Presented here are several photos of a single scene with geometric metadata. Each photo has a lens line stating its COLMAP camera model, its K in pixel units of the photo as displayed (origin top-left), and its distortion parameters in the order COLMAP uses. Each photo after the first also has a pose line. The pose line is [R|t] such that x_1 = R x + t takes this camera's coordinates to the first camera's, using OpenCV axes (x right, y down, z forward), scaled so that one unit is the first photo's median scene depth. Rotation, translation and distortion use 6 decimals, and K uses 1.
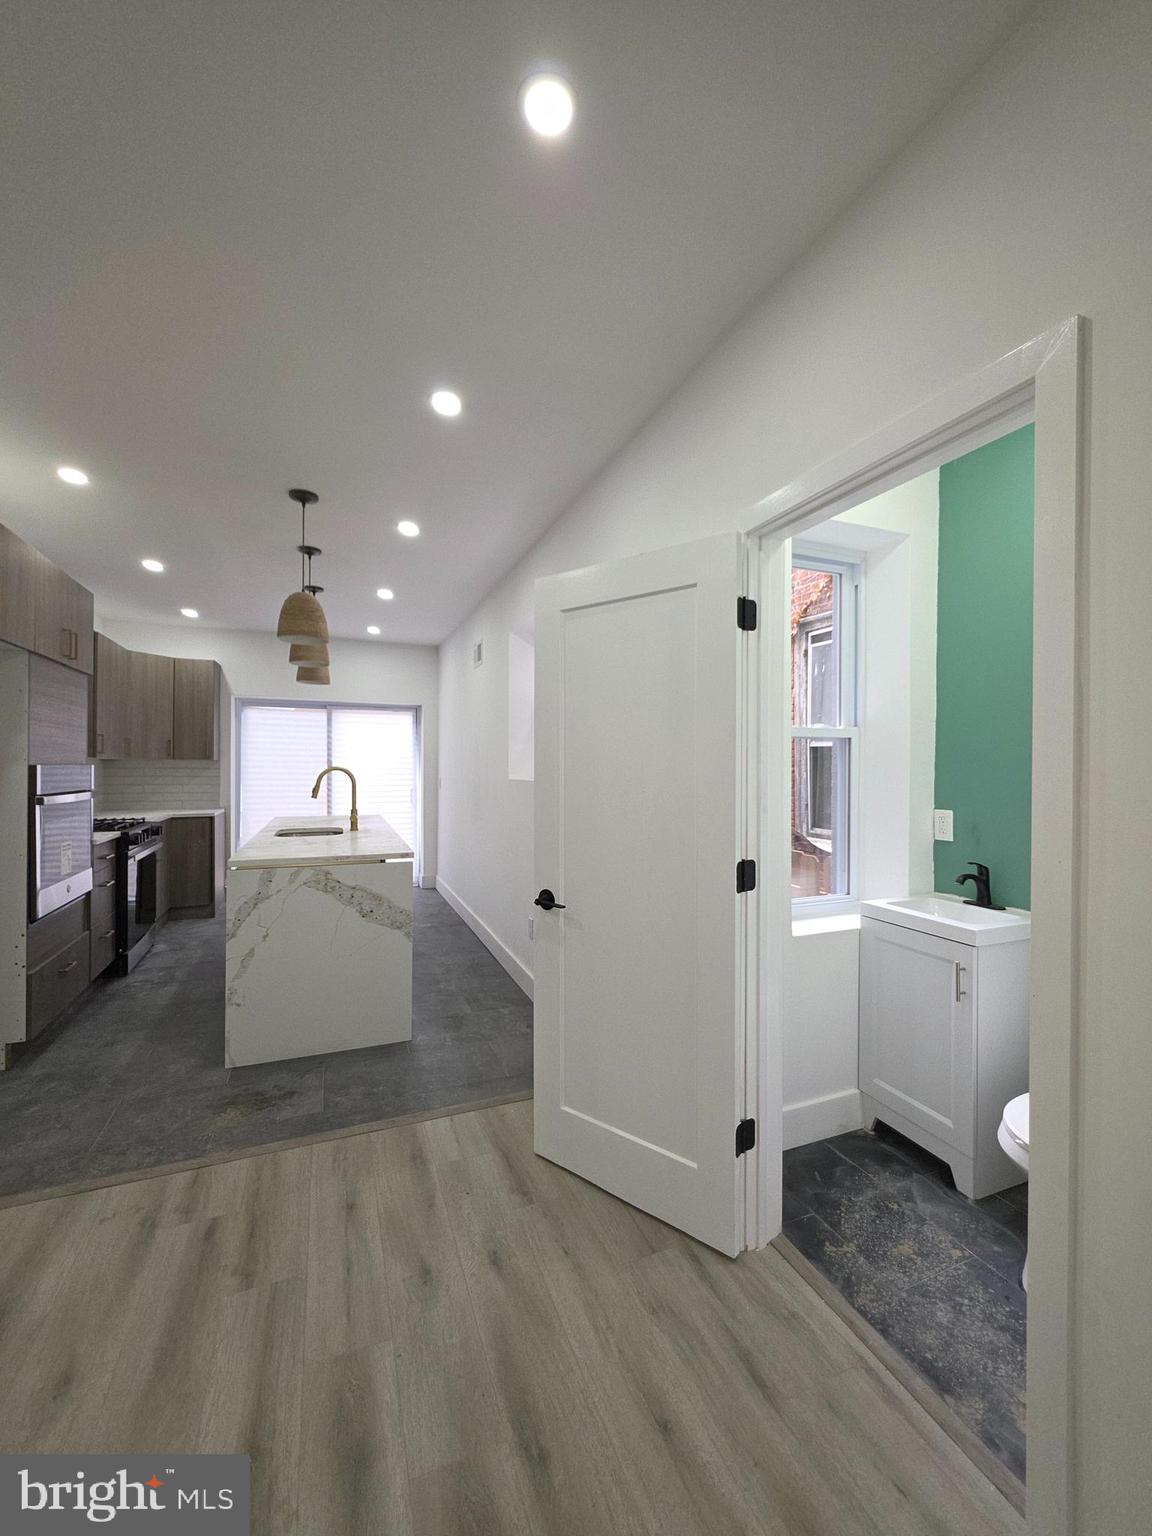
lens RADIAL K [[616.4, 0, 581.7], [0, 616.4, 767.1], [0, 0, 1]] dist [0.000615, 0.000076]
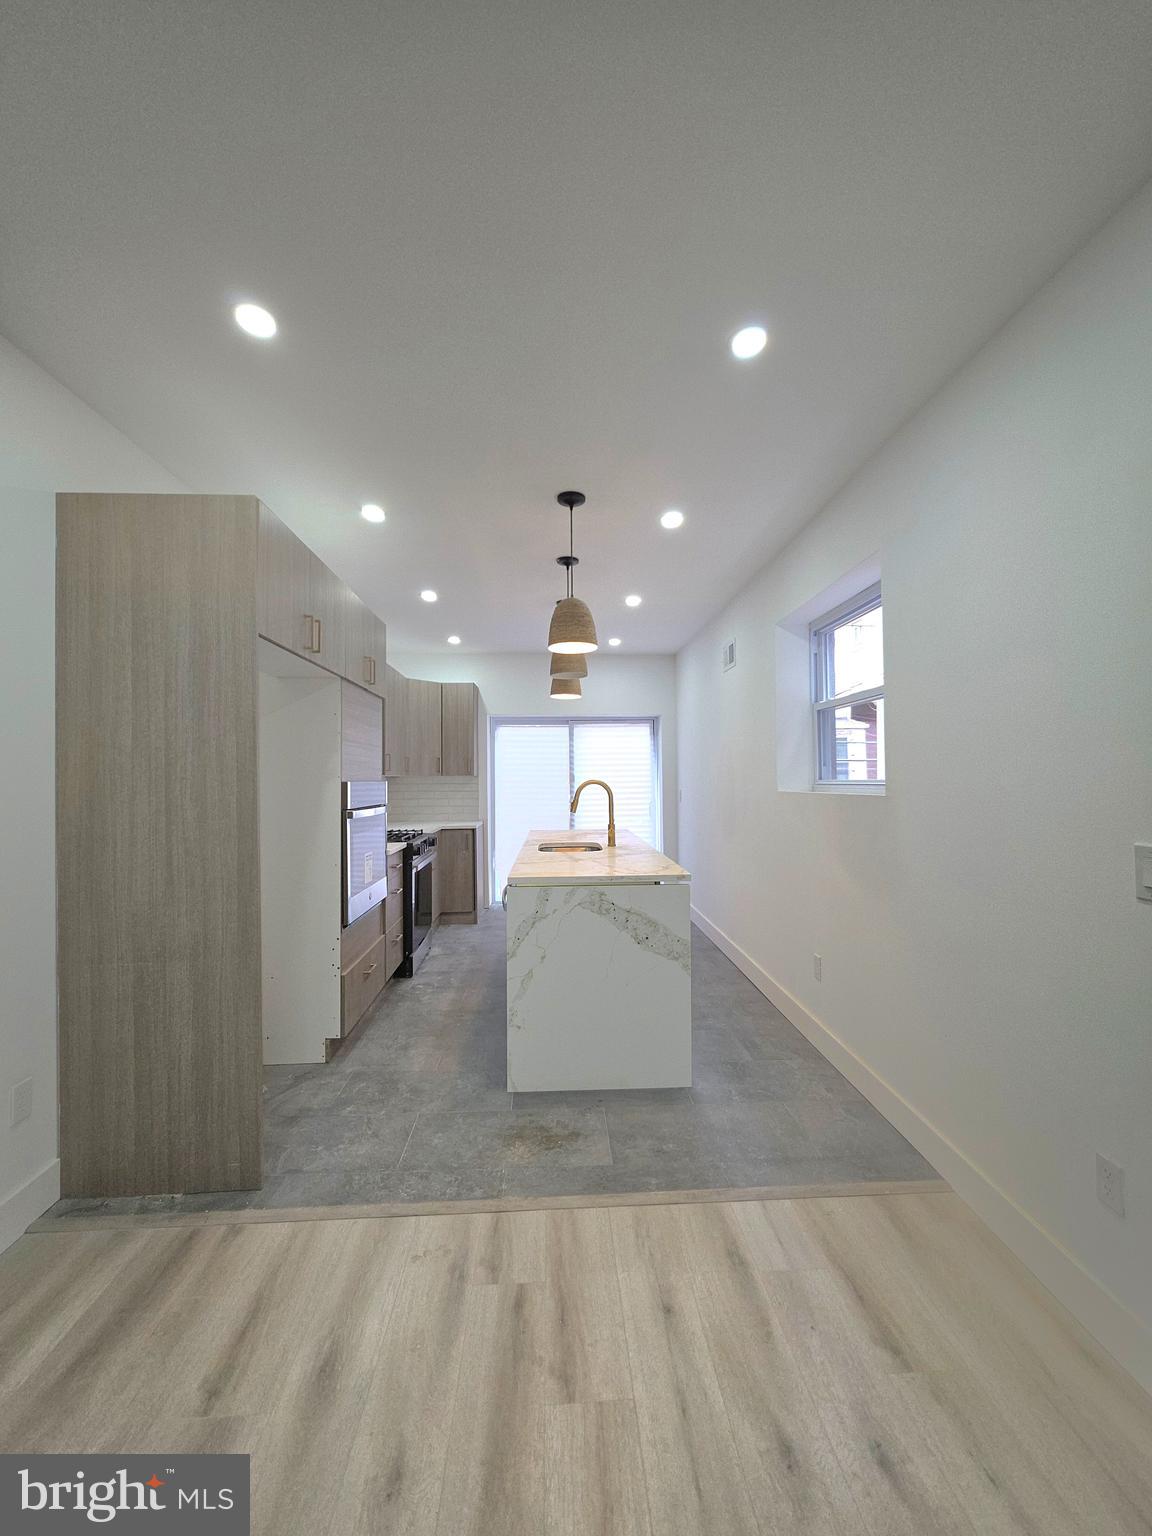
lens RADIAL K [[613.1, 0, 581.1], [0, 613.1, 767.5], [0, 0, 1]] dist [0.003007, 0.000523]
pose [[0.942819, -0.019862, -0.332712, -0.121576], [0.013248, 0.999667, -0.022135, 0.001025], [0.333041, 0.016461, 0.942769, 0.106114]]
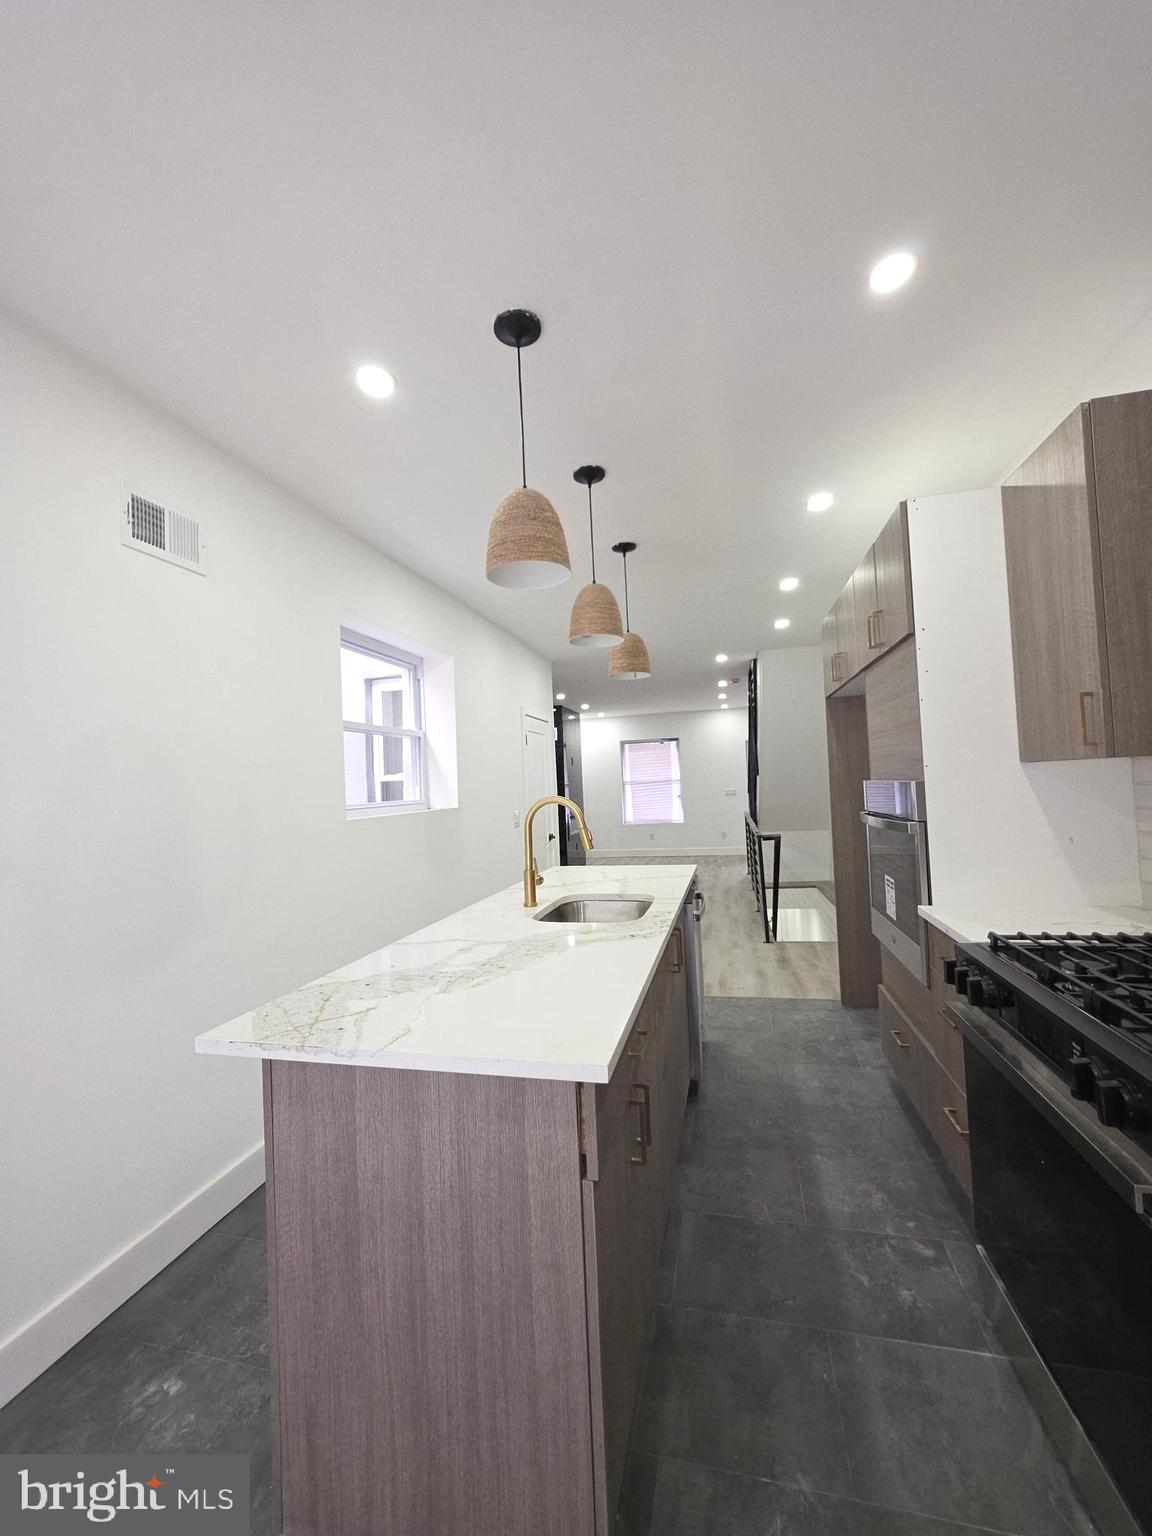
lens RADIAL K [[613.1, 0, 581.1], [0, 613.1, 767.5], [0, 0, 1]] dist [0.003007, 0.000523]
pose [[-0.808170, 0.049306, 0.586882, -0.982176], [0.040229, 0.998784, -0.028514, -0.013420], [-0.587574, 0.000566, -0.809170, 1.871330]]
